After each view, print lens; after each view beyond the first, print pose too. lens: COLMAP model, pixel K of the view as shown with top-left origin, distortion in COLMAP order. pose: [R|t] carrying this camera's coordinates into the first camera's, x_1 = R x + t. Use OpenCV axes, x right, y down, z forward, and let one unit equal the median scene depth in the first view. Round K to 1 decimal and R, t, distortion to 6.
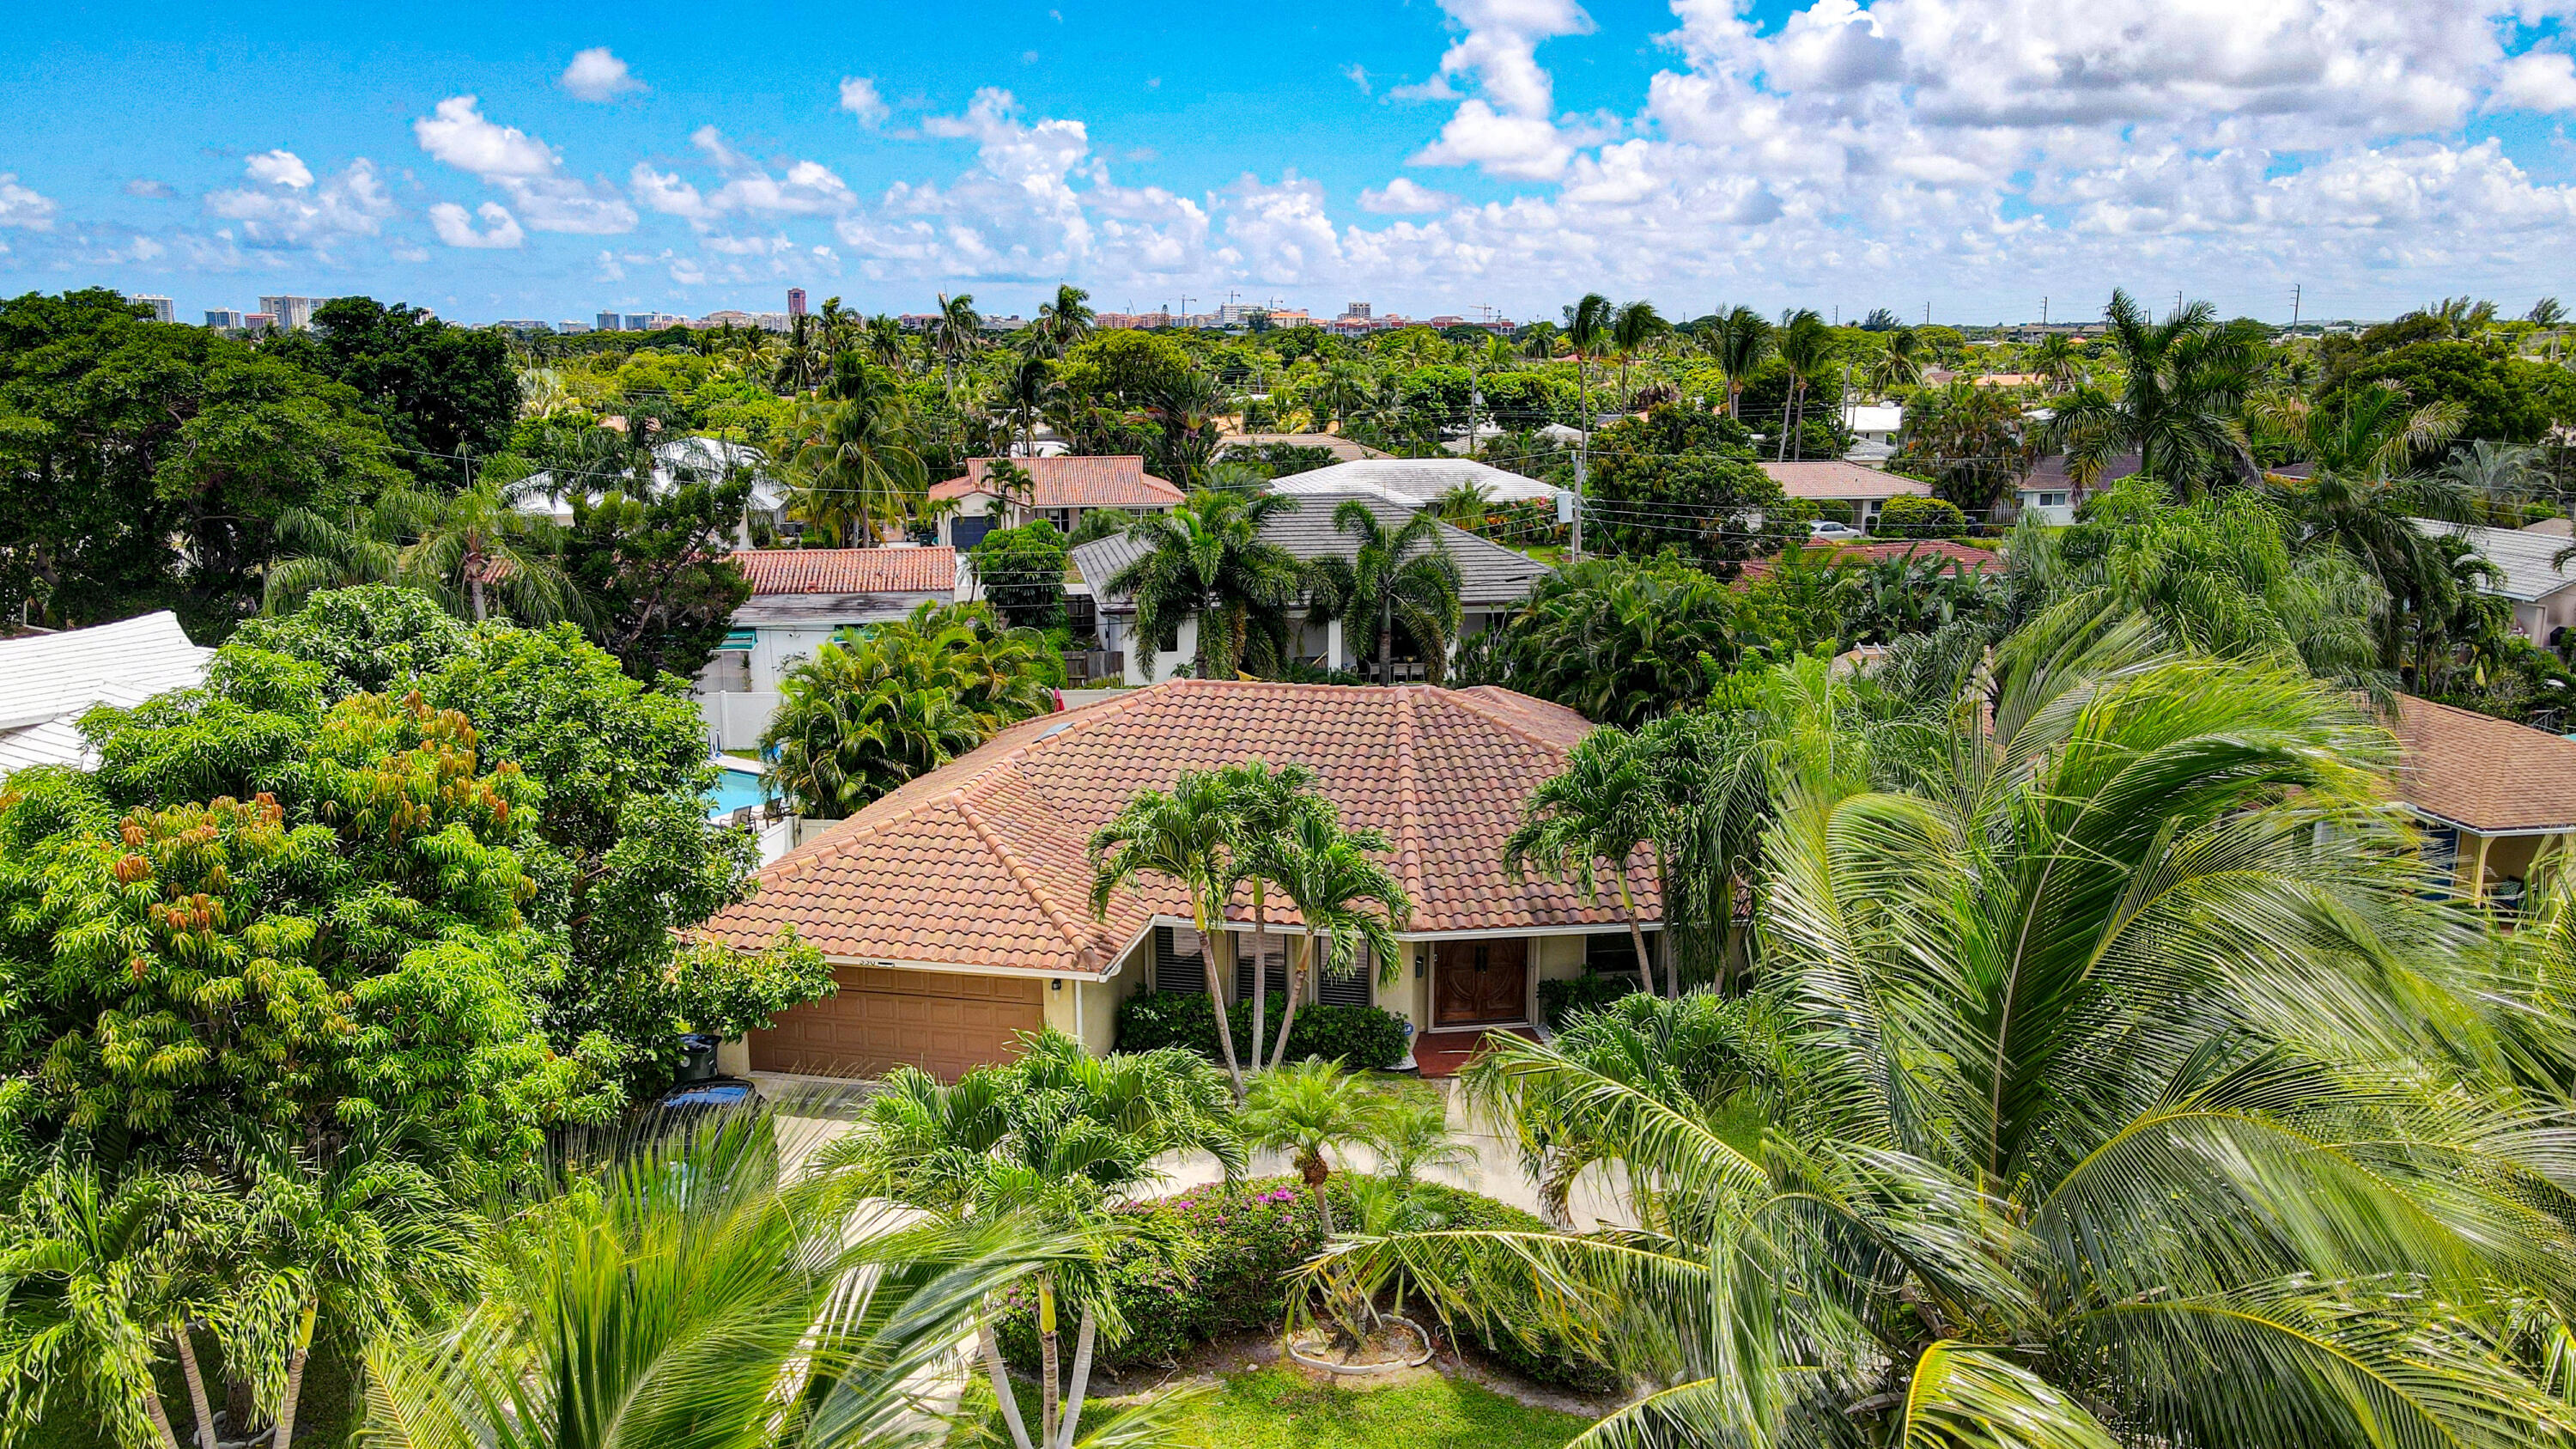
lens RADIAL K [[1926.7, 0, 1288.0], [0, 1926.7, 724.5], [0, 0, 1]] dist [0.016111, 0.001540]
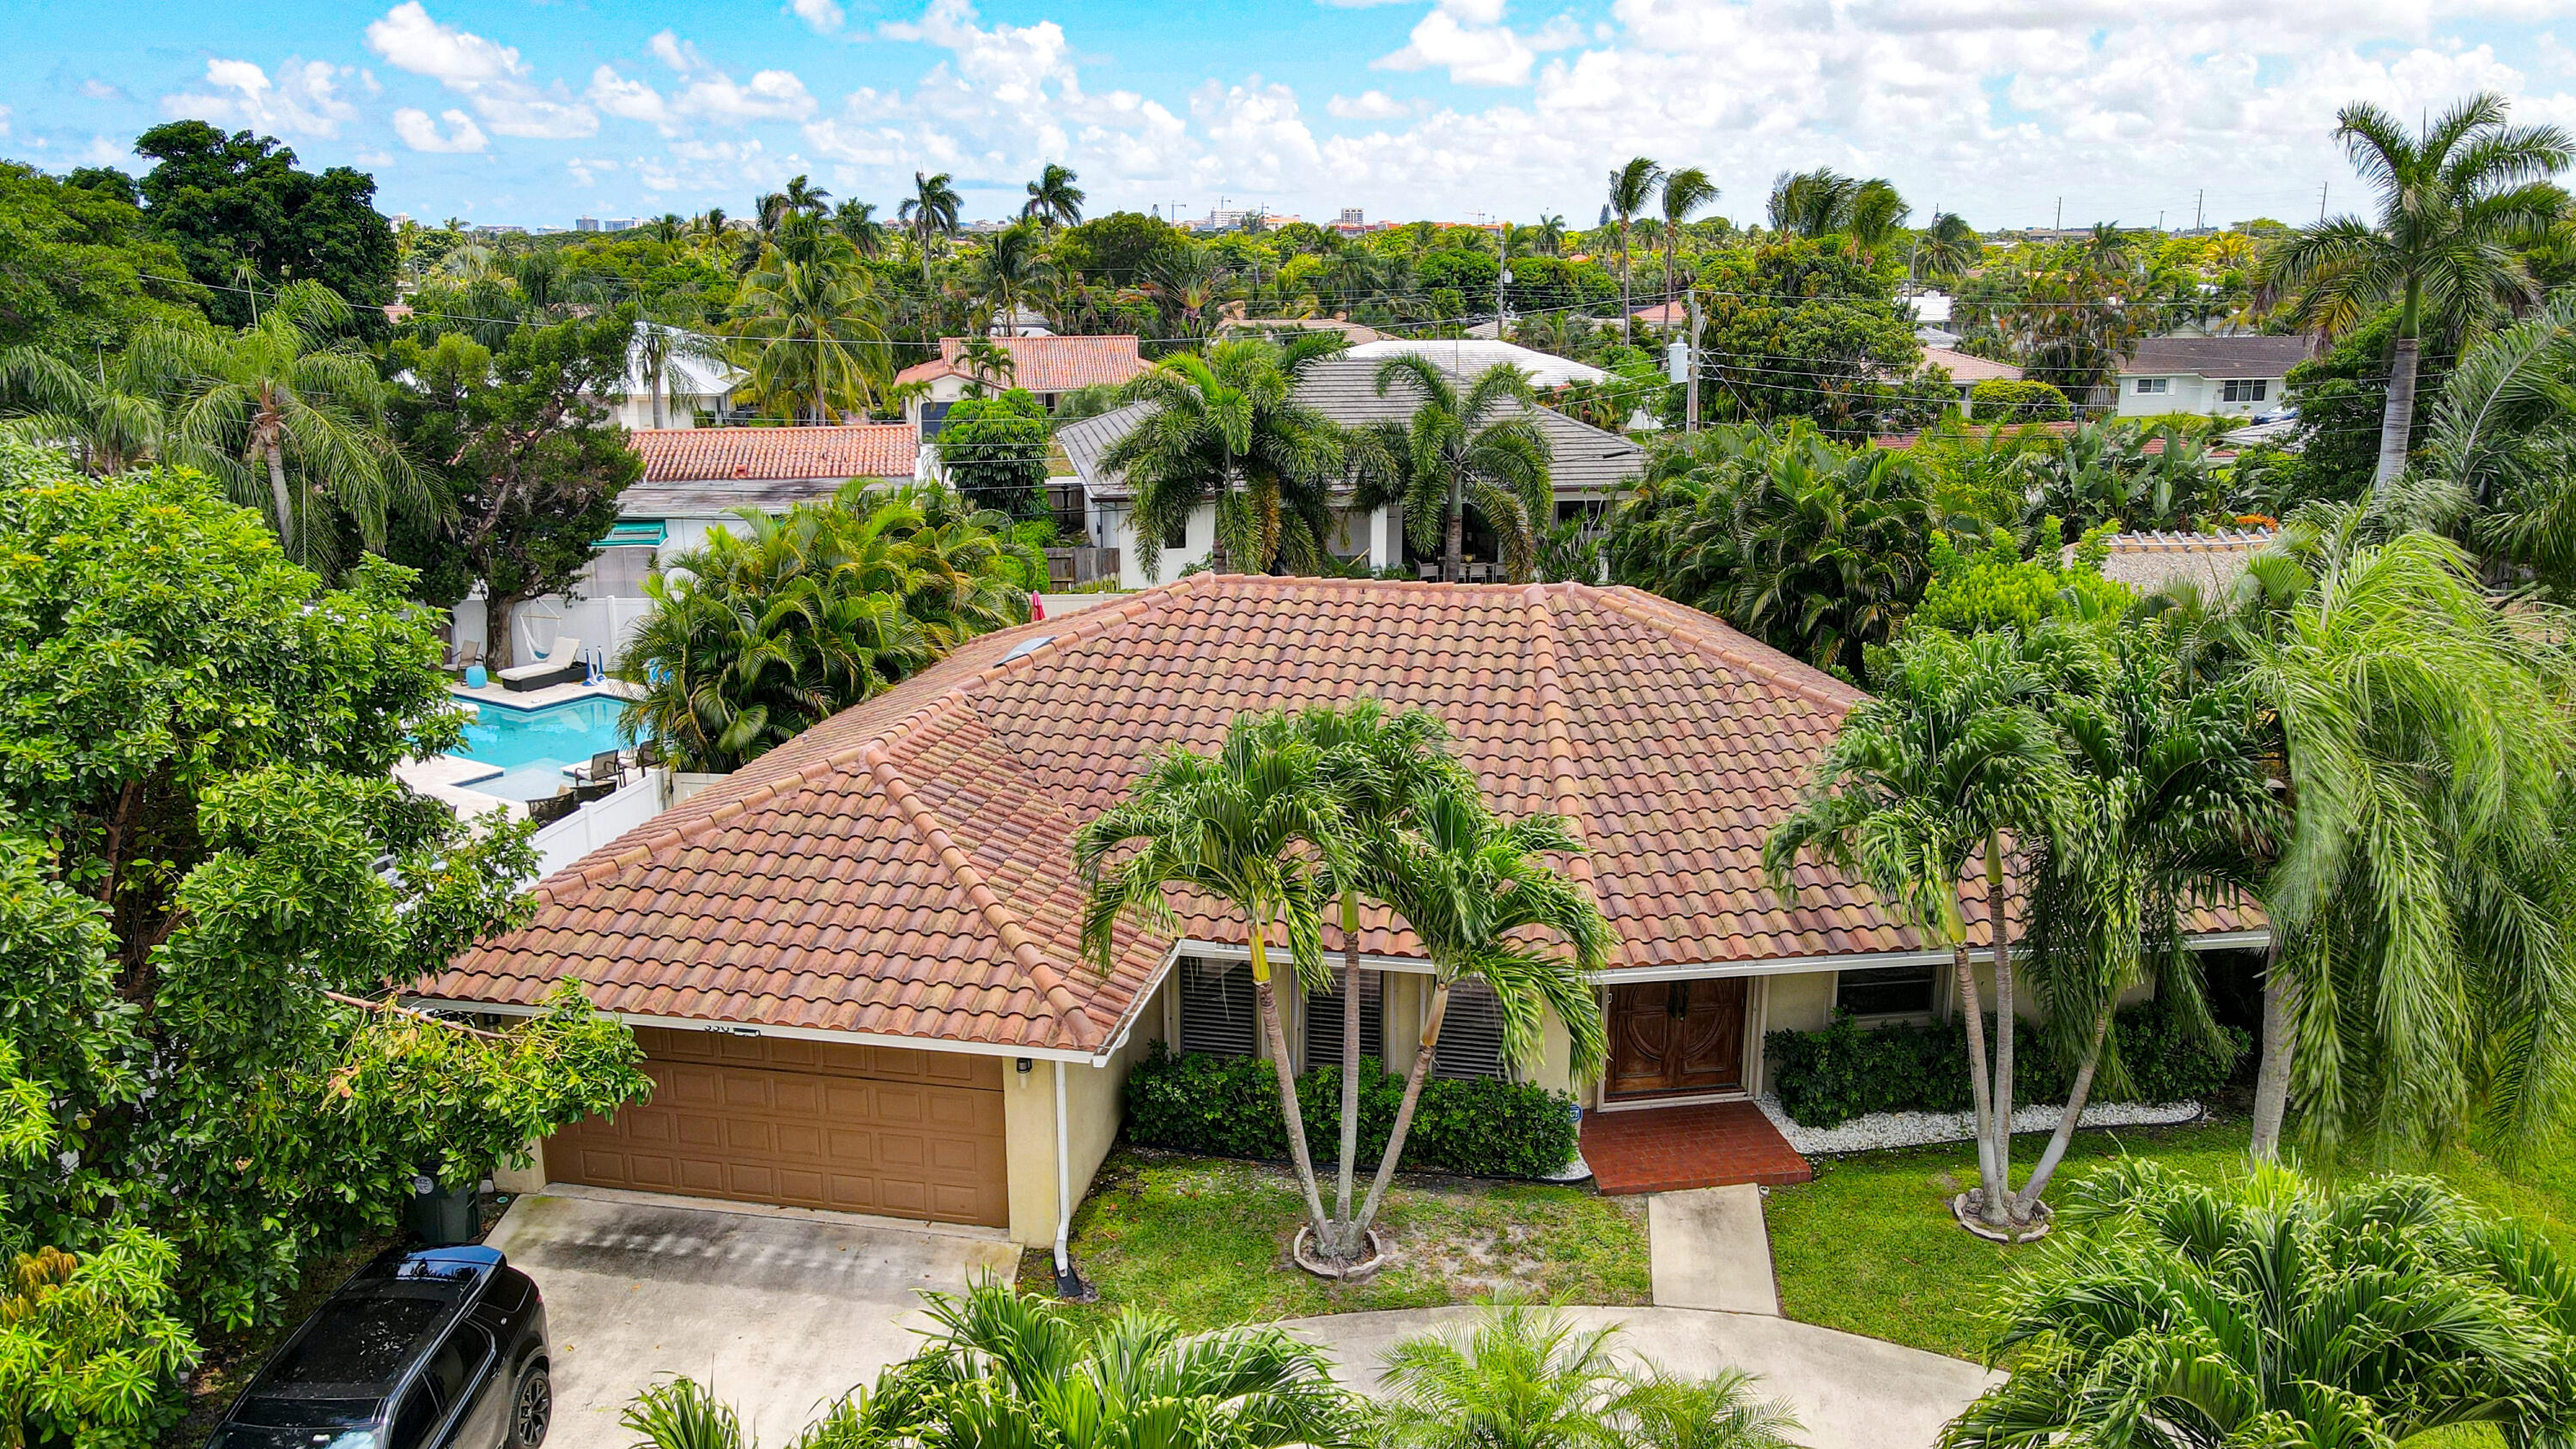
lens RADIAL K [[1926.2, 0, 1288.0], [0, 1926.2, 724.5], [0, 0, 1]] dist [0.016111, 0.001540]
pose [[0.999989, -0.000866, 0.004636, -0.026935], [0.000655, 0.998966, 0.045450, -0.000853], [-0.004671, -0.045447, 0.998956, 0.272418]]
